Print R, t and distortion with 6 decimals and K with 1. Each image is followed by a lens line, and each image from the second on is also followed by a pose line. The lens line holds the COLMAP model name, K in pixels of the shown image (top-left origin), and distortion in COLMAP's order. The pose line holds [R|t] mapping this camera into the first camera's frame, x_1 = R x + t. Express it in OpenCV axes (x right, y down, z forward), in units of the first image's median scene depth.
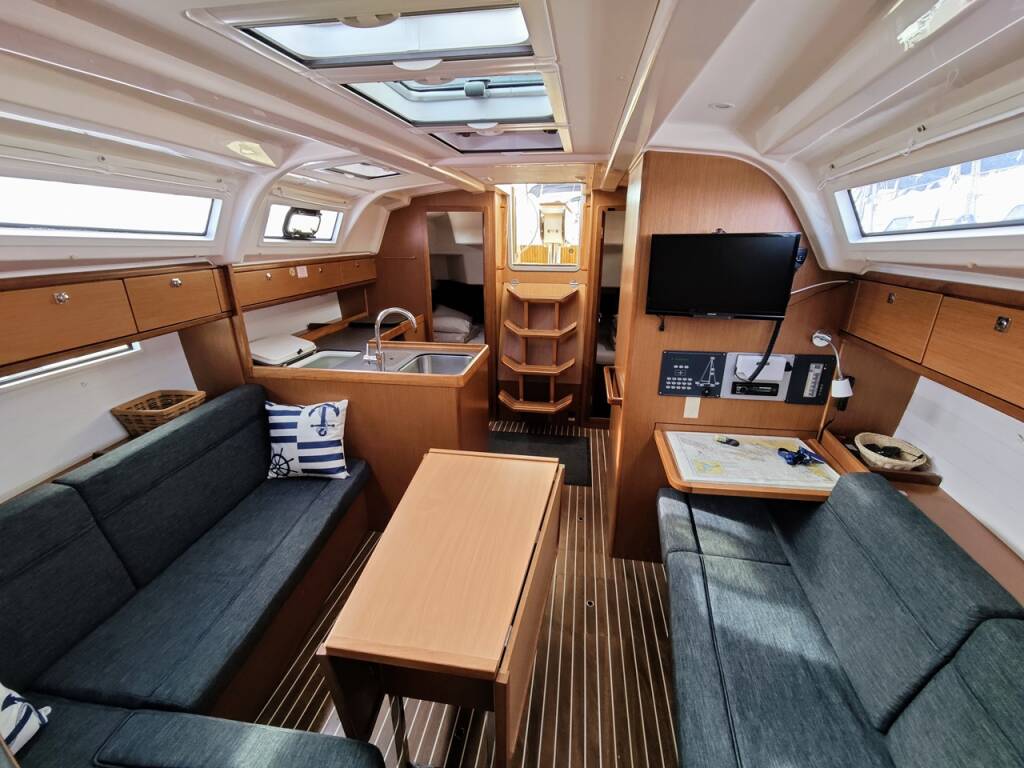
lens RADIAL K [[420.8, 0, 512.0], [0, 420.8, 384.0], [0, 0, 1]] dist [-0.006687, 0.000374]
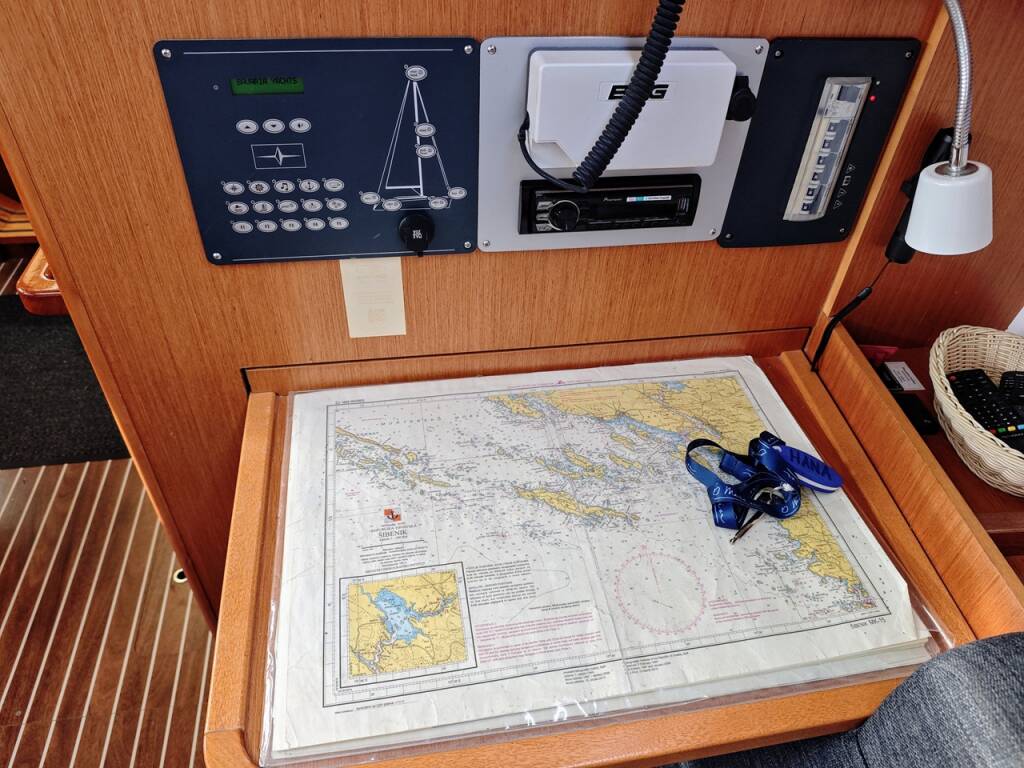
lens RADIAL K [[726.5, 0, 512.0], [0, 726.5, 384.0], [0, 0, 1]] dist [-0.001634, -0.002852]
pose [[0.943281, -0.174051, 0.282714, 0.321855], [0.055152, 0.921879, 0.383533, -0.044411], [-0.327383, -0.346187, 0.879190, 0.510803]]
